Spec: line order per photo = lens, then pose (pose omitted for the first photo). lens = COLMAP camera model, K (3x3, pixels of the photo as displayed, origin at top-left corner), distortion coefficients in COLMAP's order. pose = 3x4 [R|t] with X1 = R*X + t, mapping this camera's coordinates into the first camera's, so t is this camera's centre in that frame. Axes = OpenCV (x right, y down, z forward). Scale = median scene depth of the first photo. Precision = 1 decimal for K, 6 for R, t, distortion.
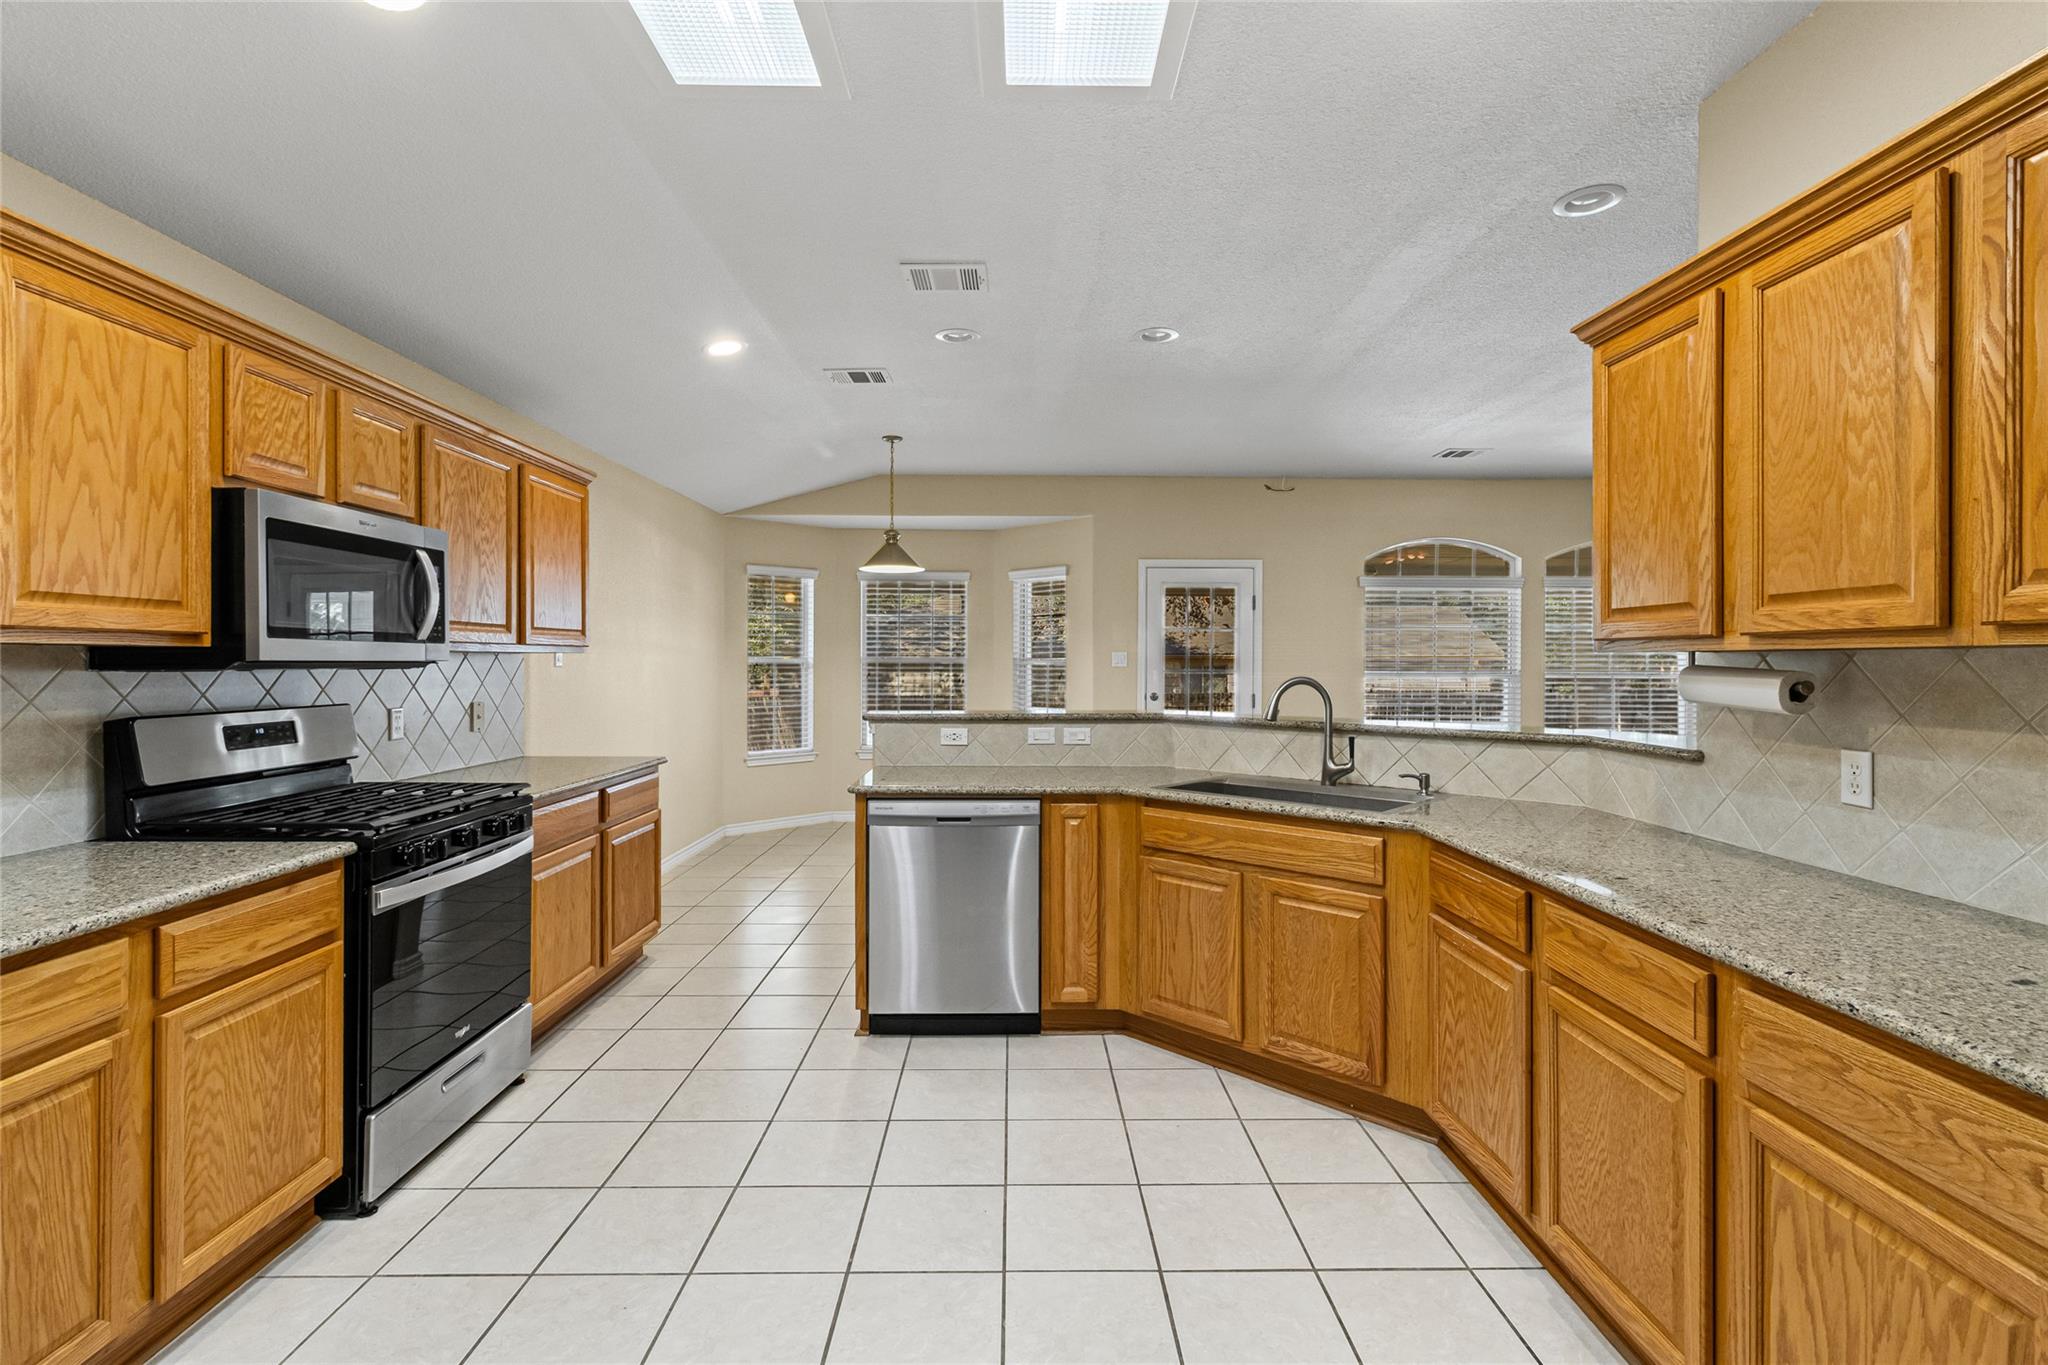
lens RADIAL K [[942.0, 0, 1026.4], [0, 942.0, 671.9], [0, 0, 1]] dist [0.003177, -0.000034]
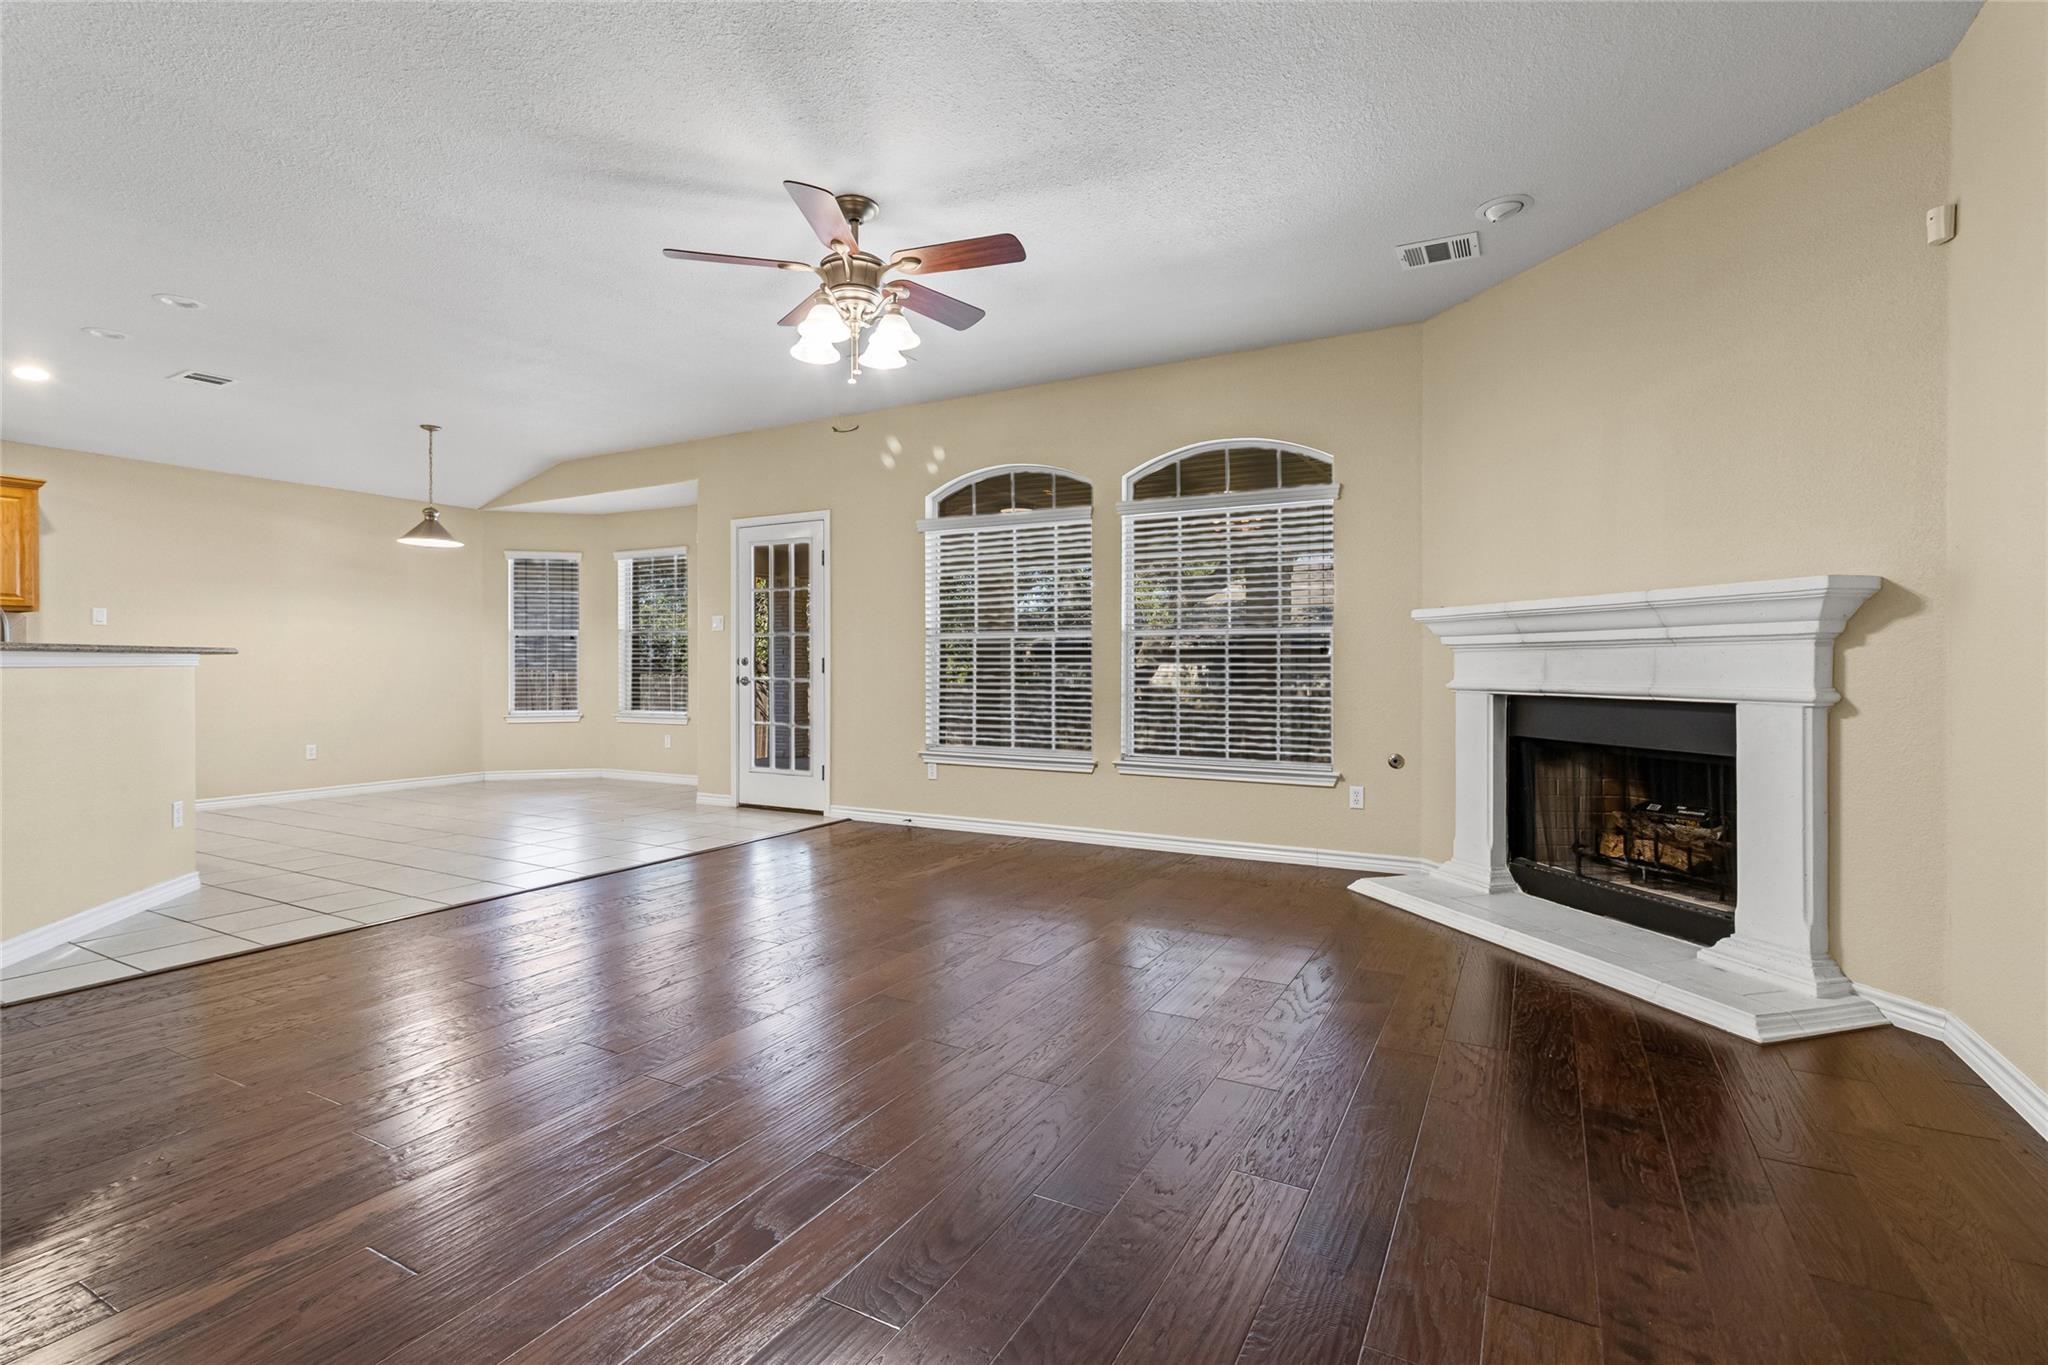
lens RADIAL K [[942.0, 0, 1029.3], [0, 942.0, 671.4], [0, 0, 1]] dist [0.003177, -0.000034]
pose [[0.870377, -0.001542, -0.492383, 0.865024], [-0.004522, 0.999928, -0.011125, 0.046427], [0.492365, 0.011910, 0.870307, 0.303023]]
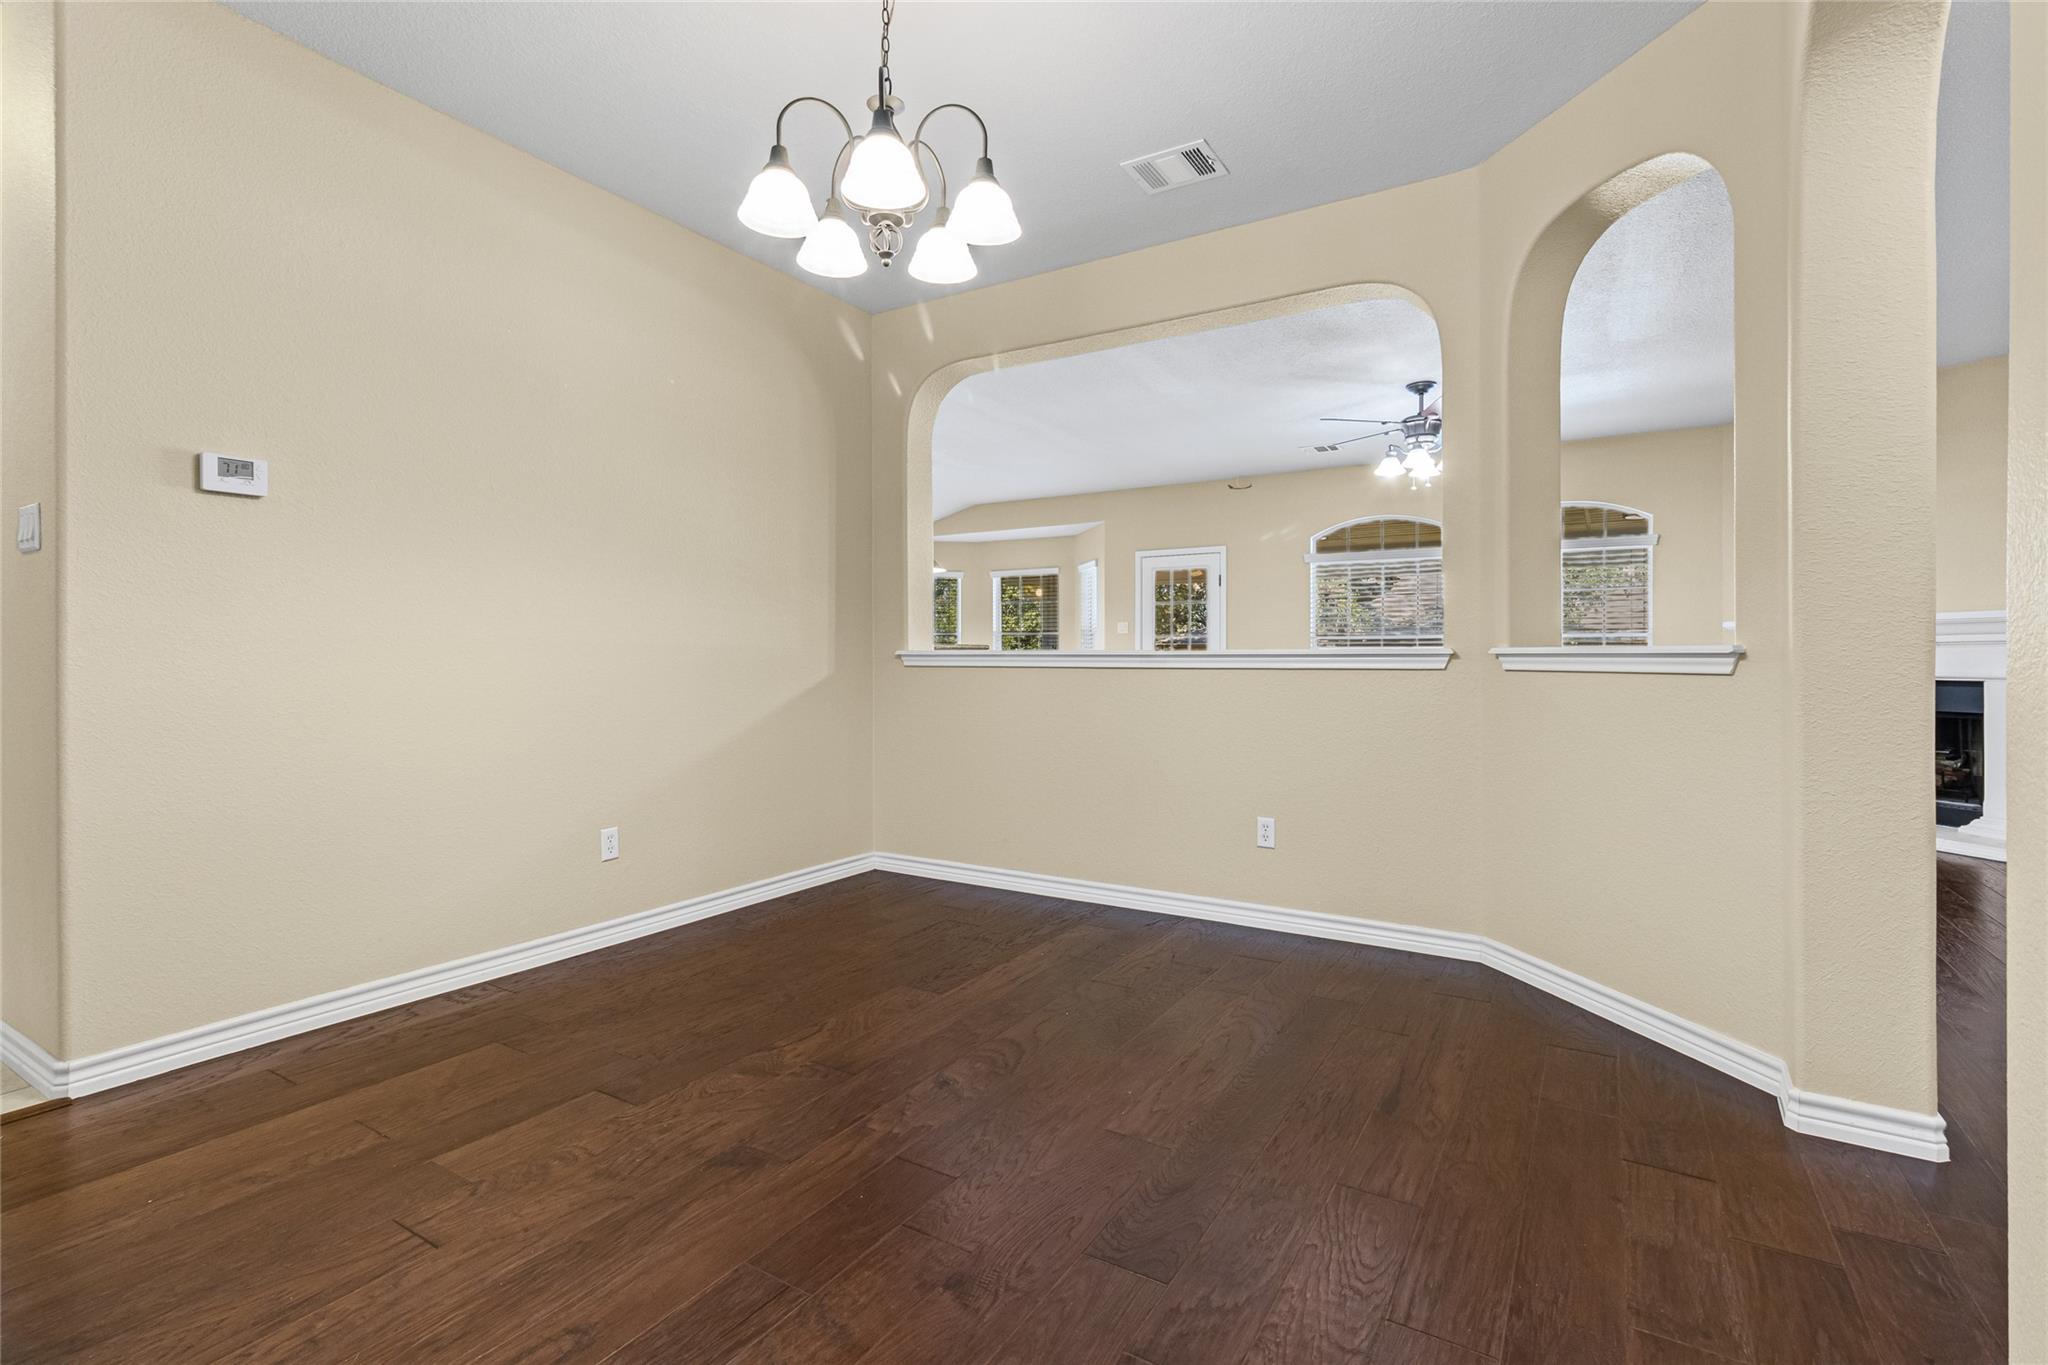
lens RADIAL K [[942.0, 0, 1018.7], [0, 942.0, 668.9], [0, 0, 1]] dist [0.003177, -0.000034]
pose [[0.841713, 0.001372, -0.539924, 0.693315], [-0.006238, 0.999955, -0.007184, 0.055624], [0.539890, 0.009415, 0.841683, -0.201344]]
